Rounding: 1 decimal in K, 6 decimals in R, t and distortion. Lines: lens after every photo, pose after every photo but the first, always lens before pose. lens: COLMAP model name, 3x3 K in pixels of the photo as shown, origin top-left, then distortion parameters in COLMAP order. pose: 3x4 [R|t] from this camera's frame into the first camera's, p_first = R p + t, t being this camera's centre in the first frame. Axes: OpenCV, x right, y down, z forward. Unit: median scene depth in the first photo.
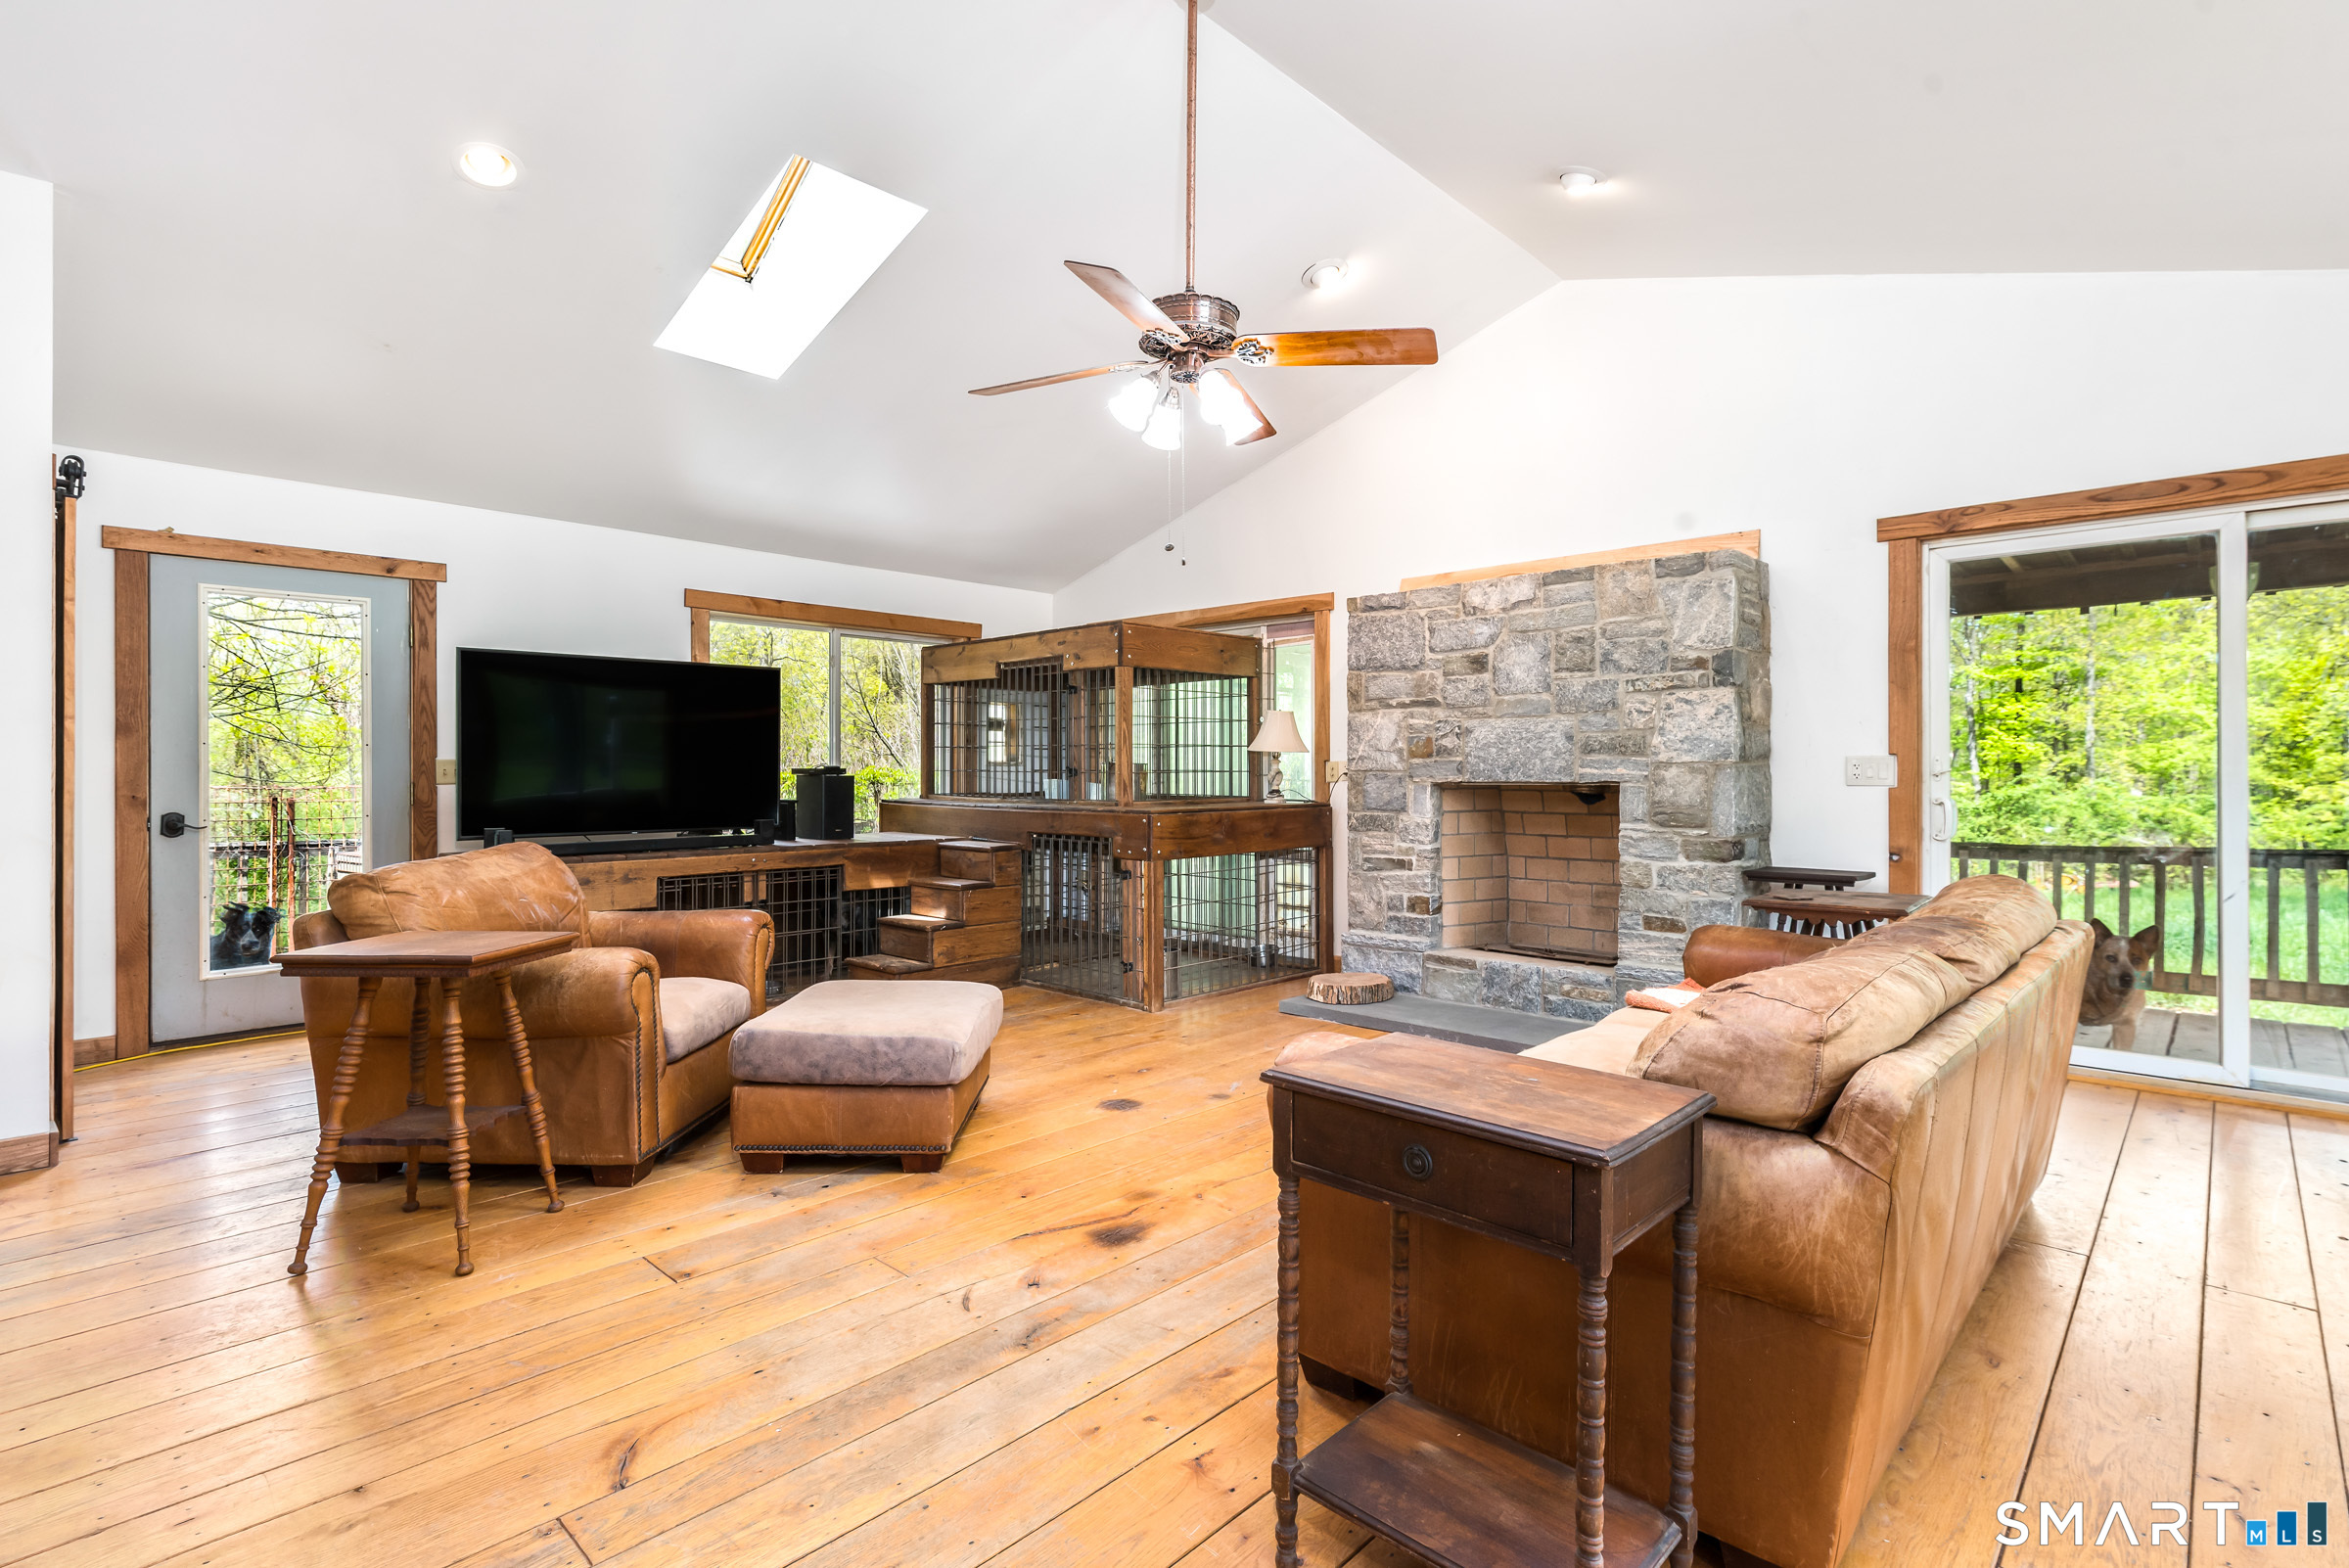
lens RADIAL K [[1119.1, 0, 1162.6], [0, 1119.1, 772.6], [0, 0, 1]] dist [-0.002818, 0.000492]
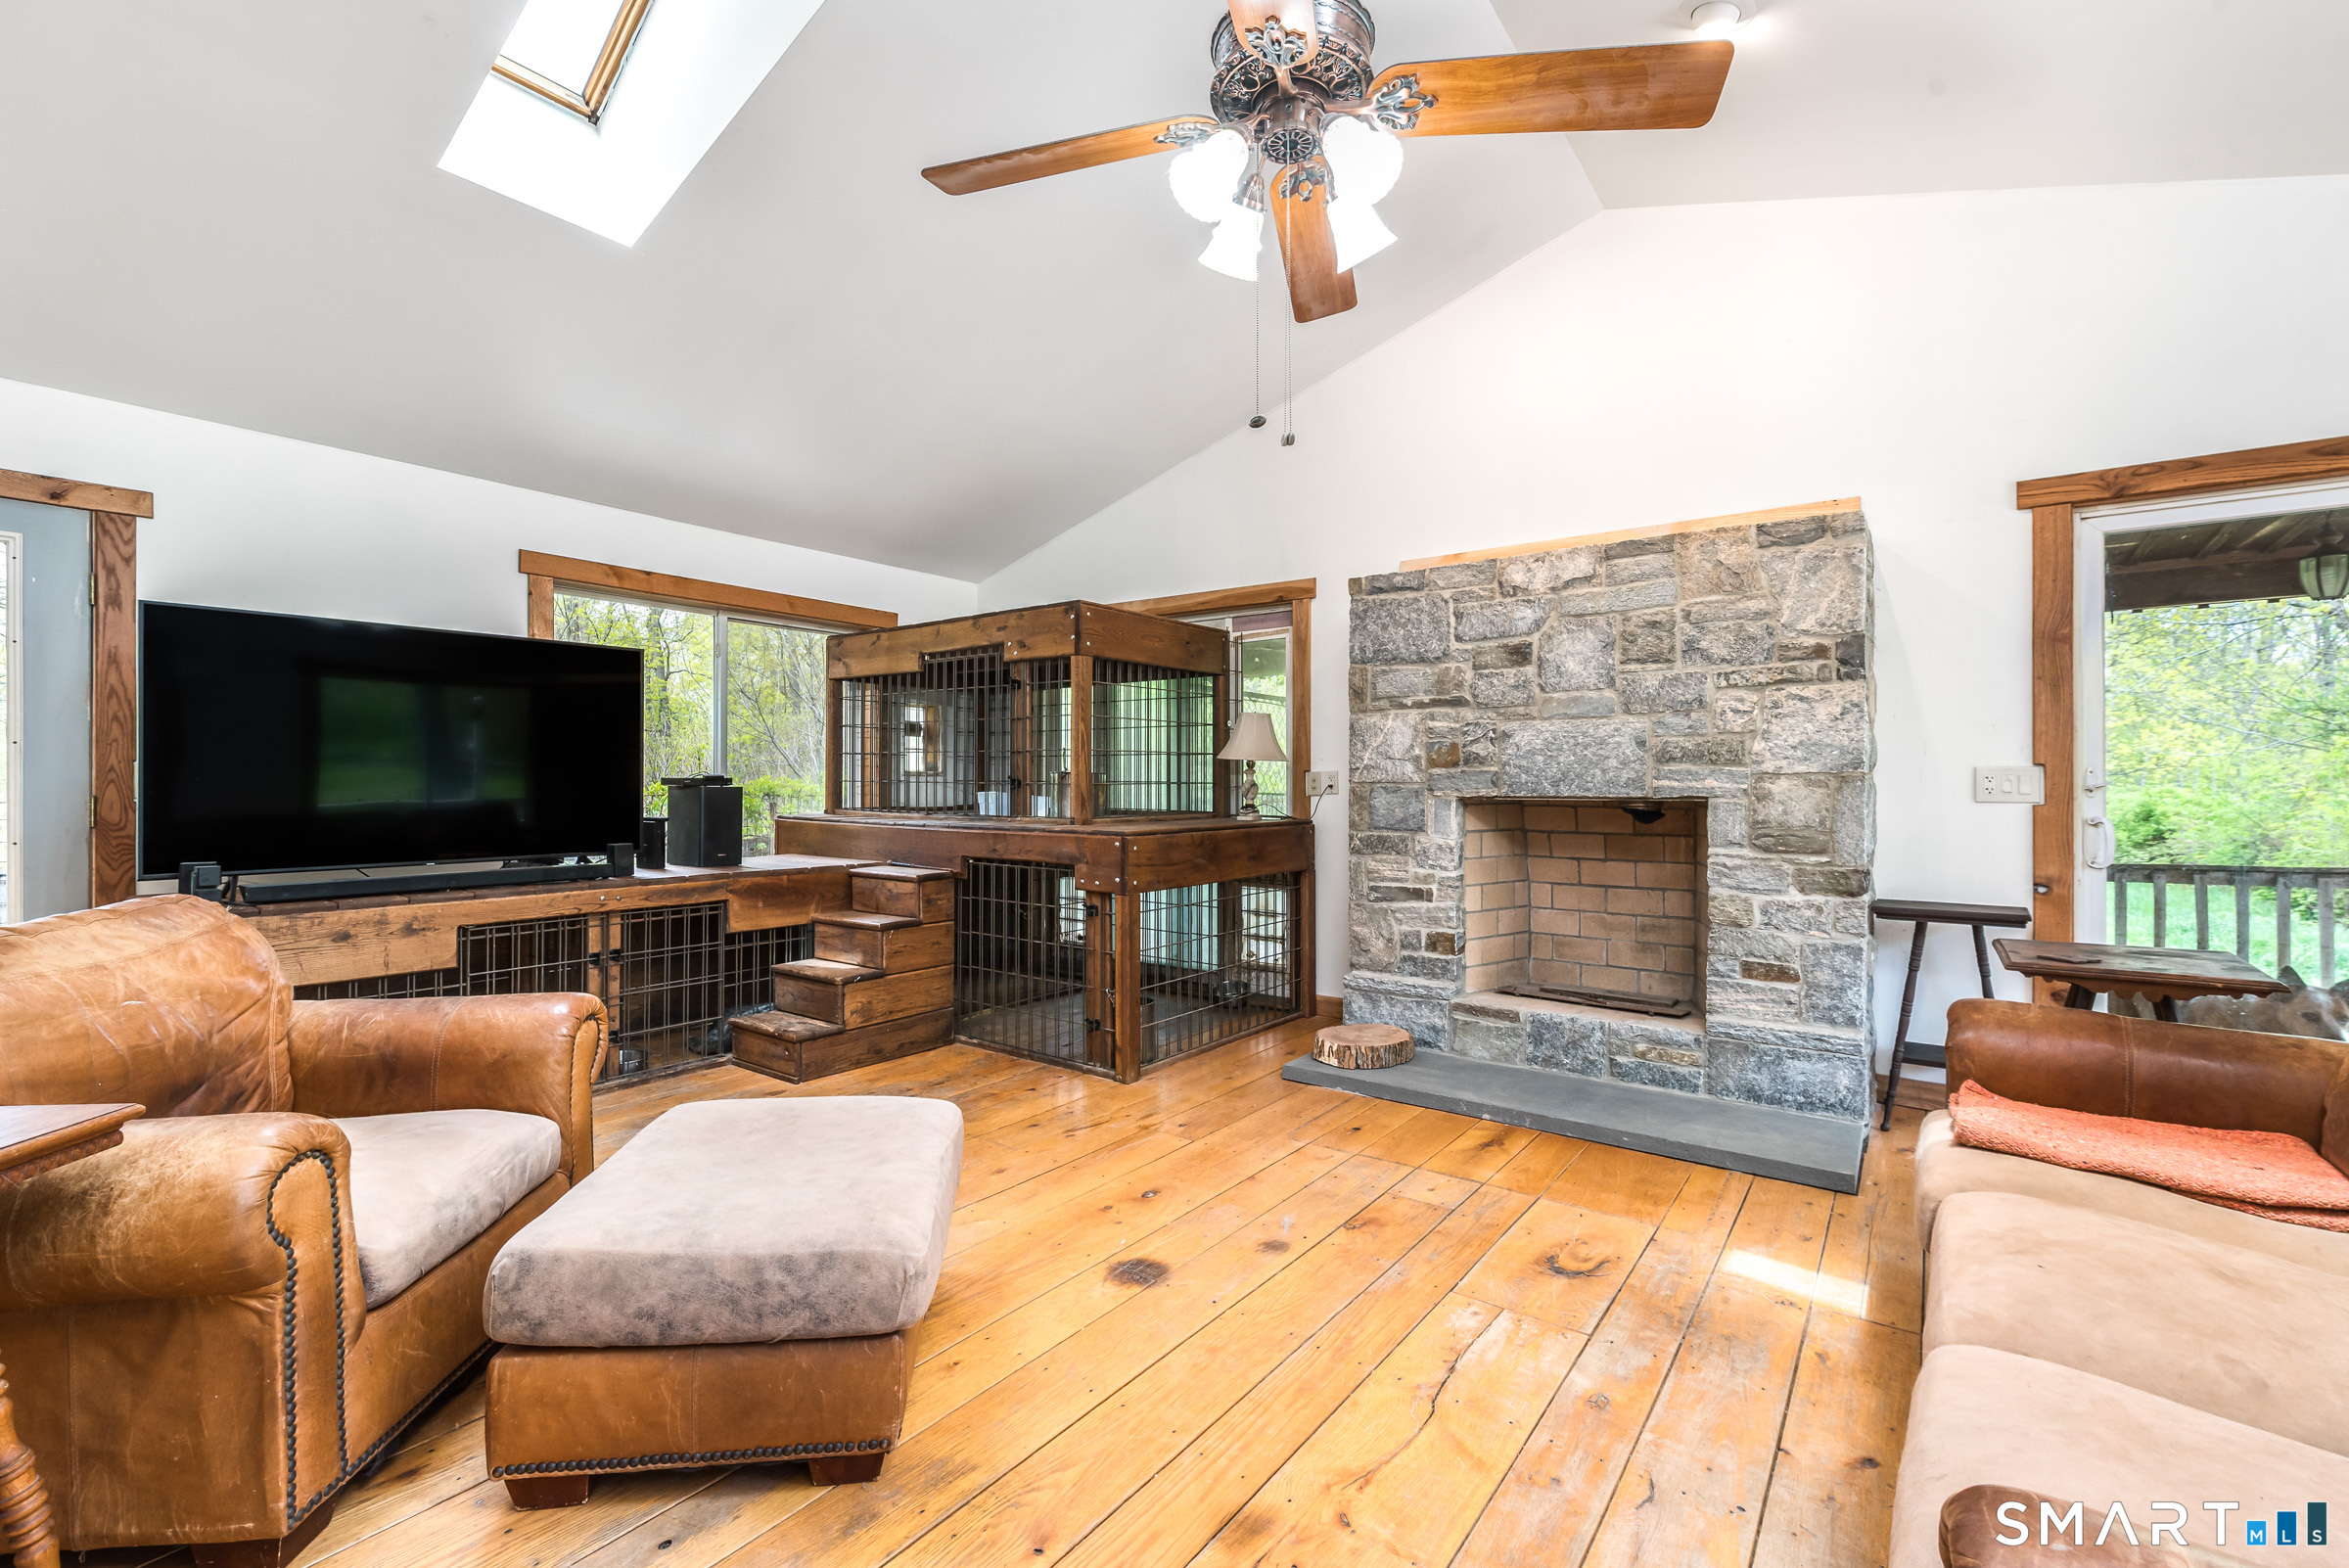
lens RADIAL K [[1015.7, 0, 1161.2], [0, 1015.7, 783.6], [0, 0, 1]] dist [0.001324, -0.001574]
pose [[0.993508, 0.002501, 0.113733, -0.073501], [-0.002500, 0.999997, -0.000154, -0.000424], [-0.113733, -0.000132, 0.993511, 0.297600]]
